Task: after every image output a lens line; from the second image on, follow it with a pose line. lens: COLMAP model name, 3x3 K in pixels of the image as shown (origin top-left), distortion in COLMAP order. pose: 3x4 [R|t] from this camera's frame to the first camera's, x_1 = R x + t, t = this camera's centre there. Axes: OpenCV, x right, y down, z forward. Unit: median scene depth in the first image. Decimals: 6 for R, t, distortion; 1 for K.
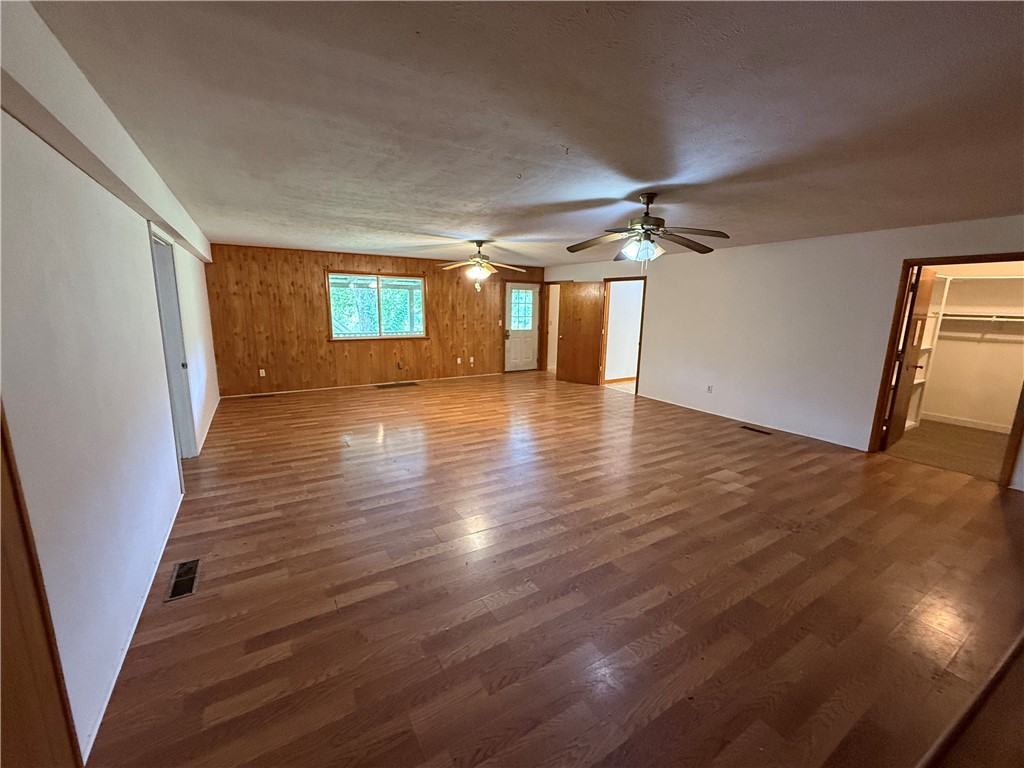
lens RADIAL K [[409.5, 0, 507.9], [0, 409.5, 381.4], [0, 0, 1]] dist [0.000758, -0.000783]
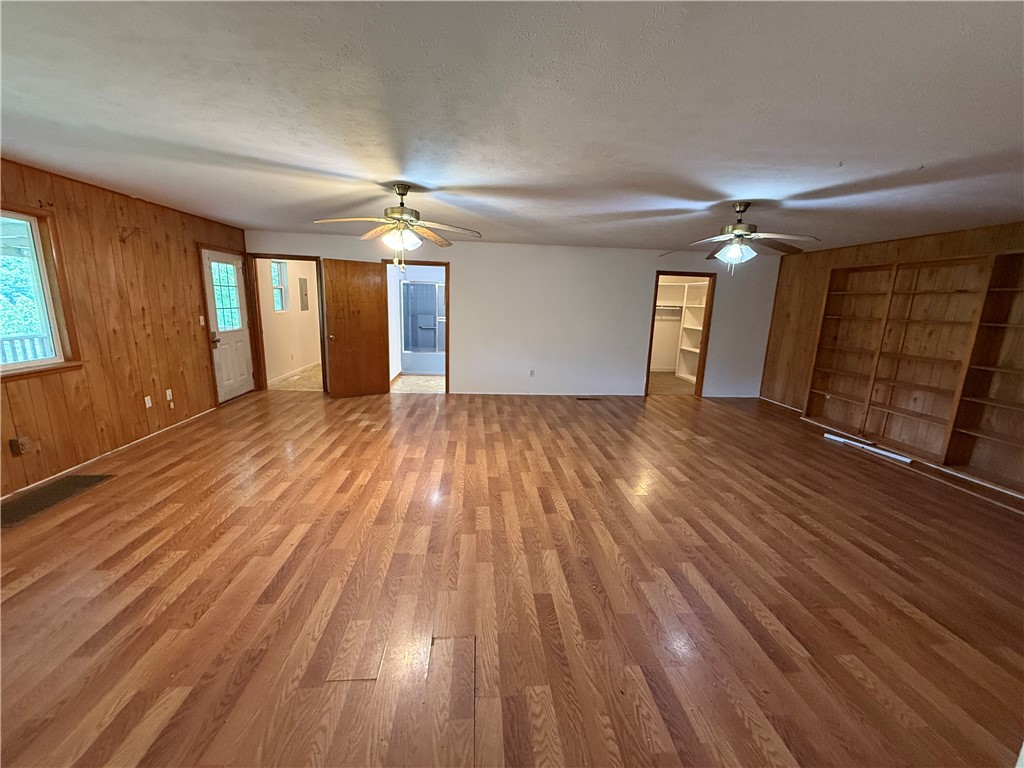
lens RADIAL K [[409.5, 0, 512.8], [0, 409.5, 383.4], [0, 0, 1]] dist [0.000758, -0.000783]
pose [[0.439499, -0.181373, 0.879741, -0.370605], [0.139235, 0.981320, 0.132756, -0.079562], [-0.887386, 0.064144, 0.456543, 0.400948]]
